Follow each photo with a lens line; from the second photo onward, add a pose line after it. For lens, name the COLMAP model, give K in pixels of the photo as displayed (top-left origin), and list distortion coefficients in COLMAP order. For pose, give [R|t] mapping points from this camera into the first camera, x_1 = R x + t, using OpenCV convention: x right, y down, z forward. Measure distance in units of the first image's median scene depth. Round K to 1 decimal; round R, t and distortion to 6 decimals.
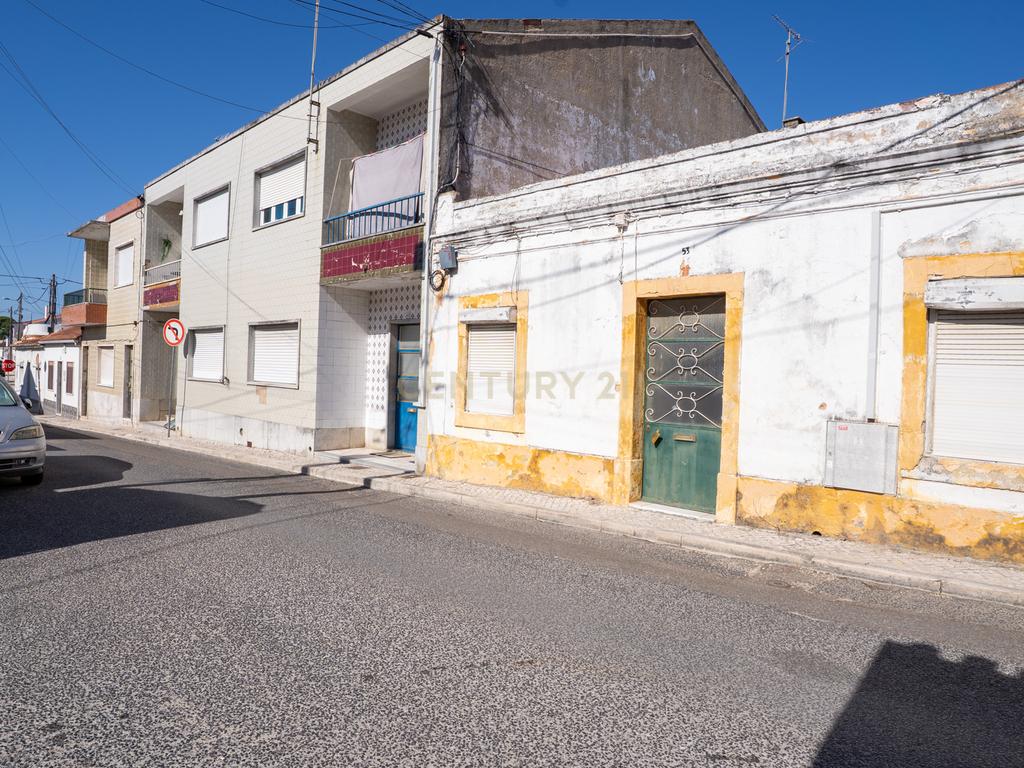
lens RADIAL K [[670.4, 0, 500.0], [0, 670.4, 378.0], [0, 0, 1]] dist [-0.092854, 0.050207]
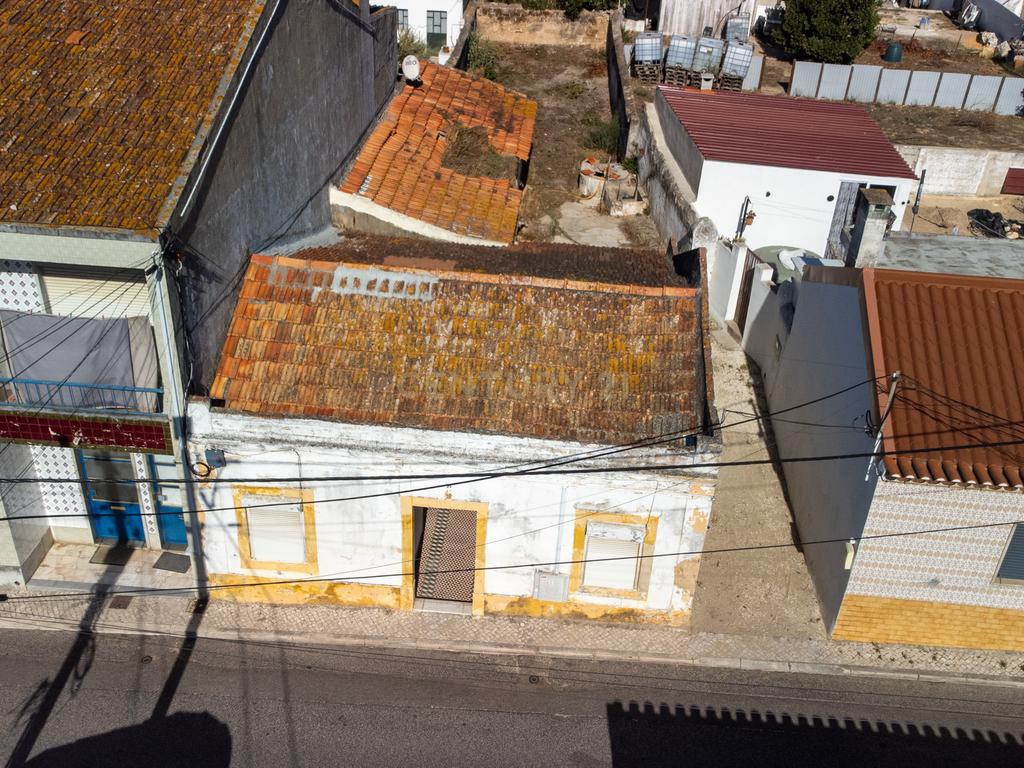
lens RADIAL K [[1013.1, 0, 512.0], [0, 1013.1, 384.0], [0, 0, 1]] dist [0.095610, -0.184480]
pose [[0.753369, -0.345436, 0.559561, -0.881383], [-0.018019, 0.839754, 0.542668, -1.742579], [-0.657351, -0.418912, 0.626421, -0.492384]]
